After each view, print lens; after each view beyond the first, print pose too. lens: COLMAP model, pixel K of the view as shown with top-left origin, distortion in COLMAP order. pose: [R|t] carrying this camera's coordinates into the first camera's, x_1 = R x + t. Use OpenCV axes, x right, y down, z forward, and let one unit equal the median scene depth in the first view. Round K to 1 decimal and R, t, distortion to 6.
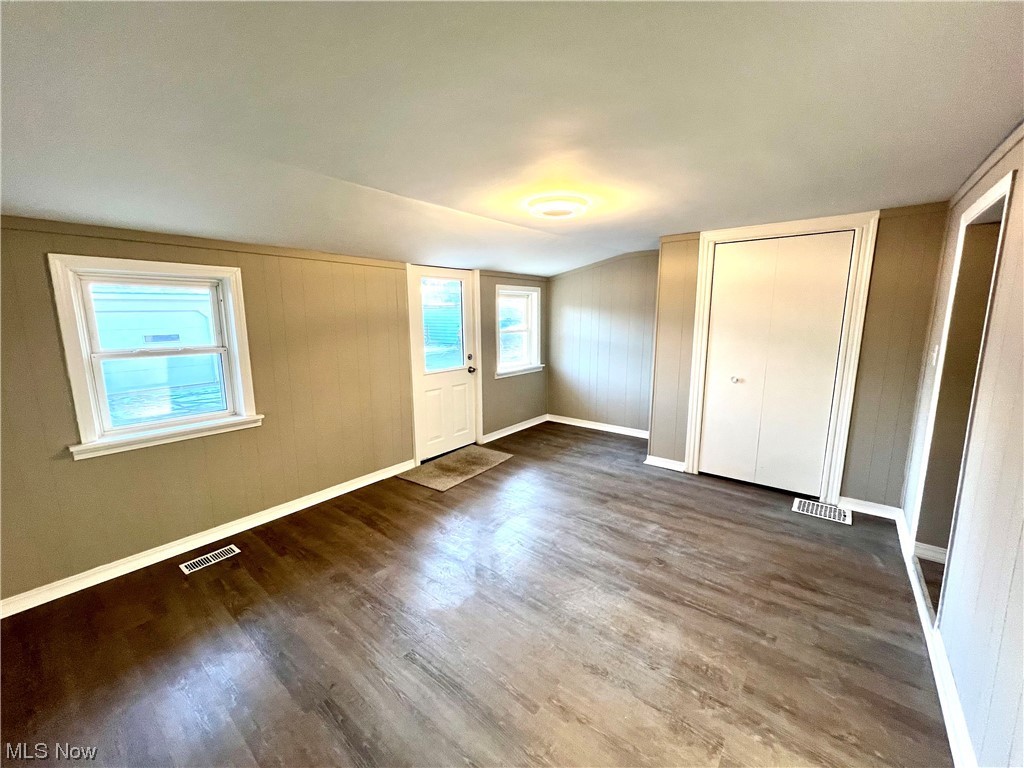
lens RADIAL K [[408.3, 0, 510.6], [0, 408.3, 384.1], [0, 0, 1]] dist [-0.001776, 0.000632]
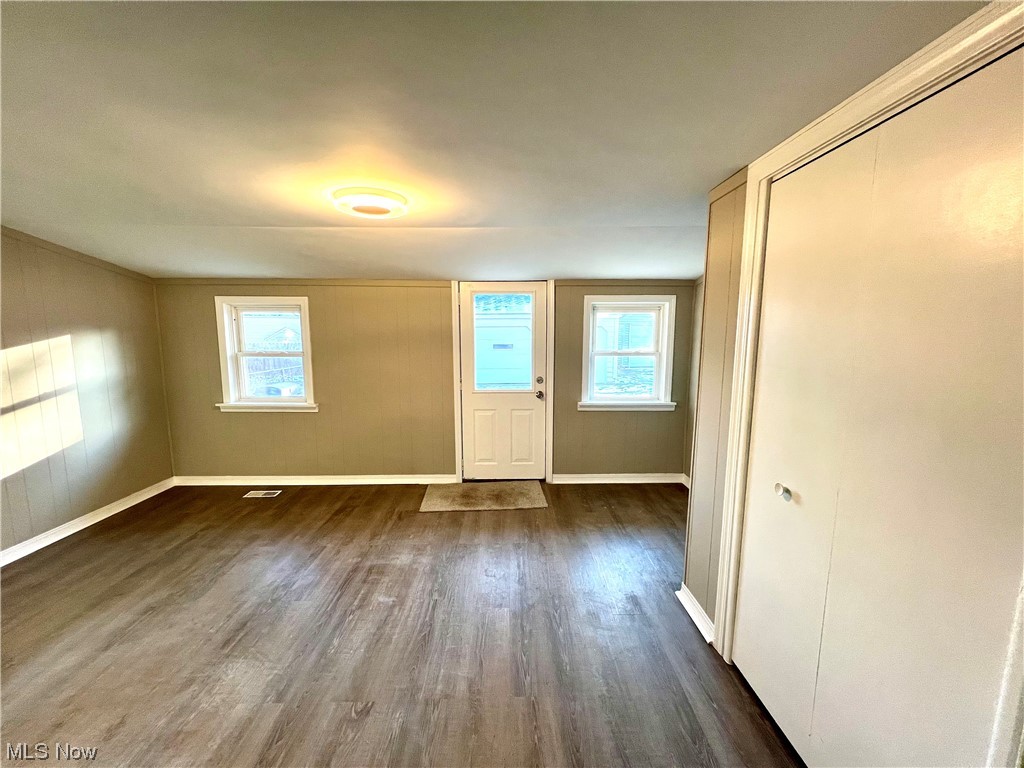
lens RADIAL K [[408.3, 0, 510.7], [0, 408.3, 382.3], [0, 0, 1]] dist [-0.001776, 0.000632]
pose [[0.641443, 0.104399, -0.760034, 0.676400], [-0.135874, 0.990495, 0.021382, -0.092681], [0.755042, 0.089553, 0.649532, 0.498693]]
